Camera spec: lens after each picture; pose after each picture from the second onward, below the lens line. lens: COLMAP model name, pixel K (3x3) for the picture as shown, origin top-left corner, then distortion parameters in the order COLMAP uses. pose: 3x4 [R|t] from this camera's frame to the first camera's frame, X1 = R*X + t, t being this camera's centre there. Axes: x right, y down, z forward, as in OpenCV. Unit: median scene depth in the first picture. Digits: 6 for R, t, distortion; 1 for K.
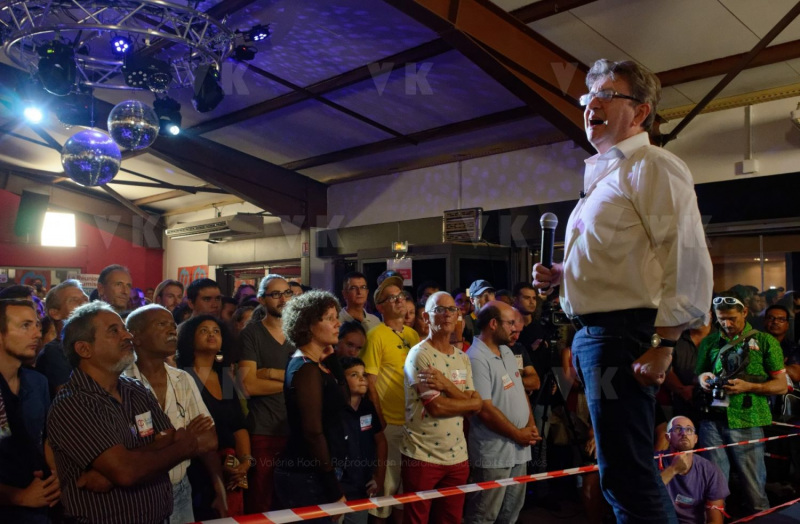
lens RADIAL K [[805.5, 0, 400.0], [0, 805.5, 262.0], [0, 0, 1]] dist [0.015125, -0.008628]
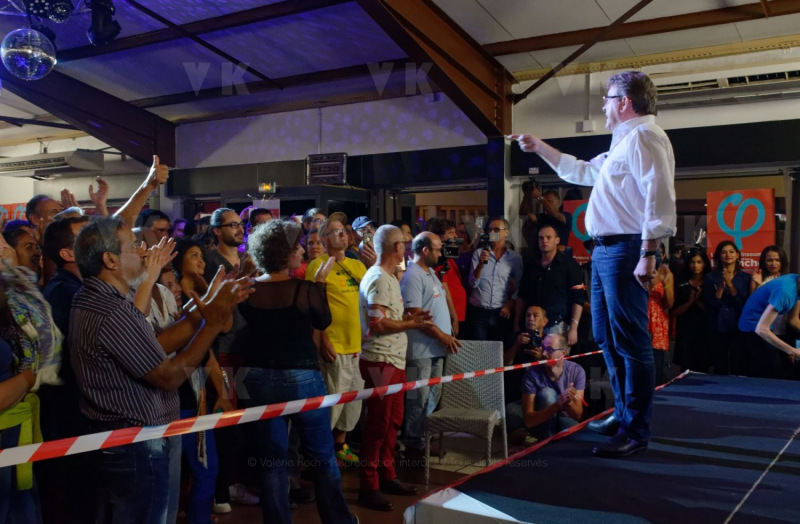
lens RADIAL K [[805.5, 0, 400.0], [0, 805.5, 262.0], [0, 0, 1]] dist [0.015125, -0.008628]
pose [[0.964874, 0.001168, 0.262710, -0.129939], [-0.018301, 0.997860, 0.062775, 0.010118], [-0.262075, -0.065378, 0.962830, -0.066135]]
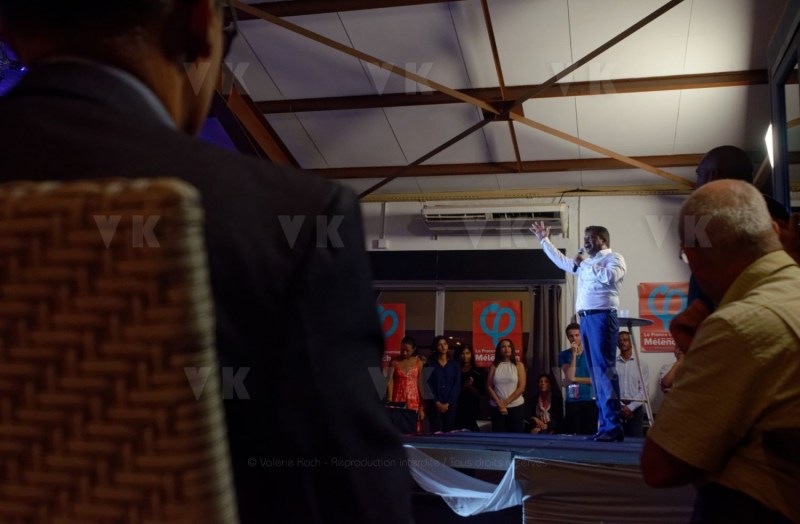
lens RADIAL K [[811.9, 0, 400.0], [0, 811.9, 262.0], [0, 0, 1]] dist [0.006380, 0.016571]
pose [[0.829990, 0.130711, 0.542247, -0.300229], [-0.068667, 0.988704, -0.133226, 0.097386], [-0.553536, 0.073341, 0.829590, -0.200836]]
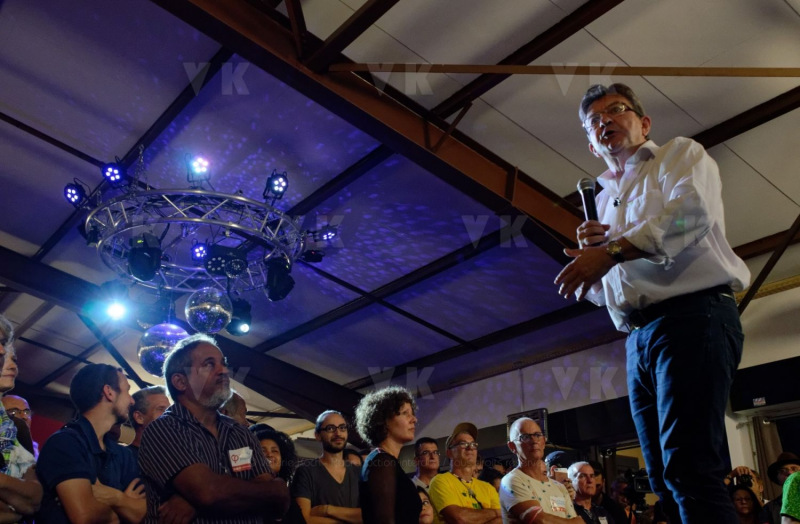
lens RADIAL K [[805.5, 0, 400.0], [0, 805.5, 262.0], [0, 0, 1]] dist [0.015125, -0.008628]
pose [[0.997678, -0.030523, -0.060892, -0.013028], [0.008647, 0.943501, -0.331257, 0.103236], [0.067562, 0.329961, 0.941574, 0.004794]]
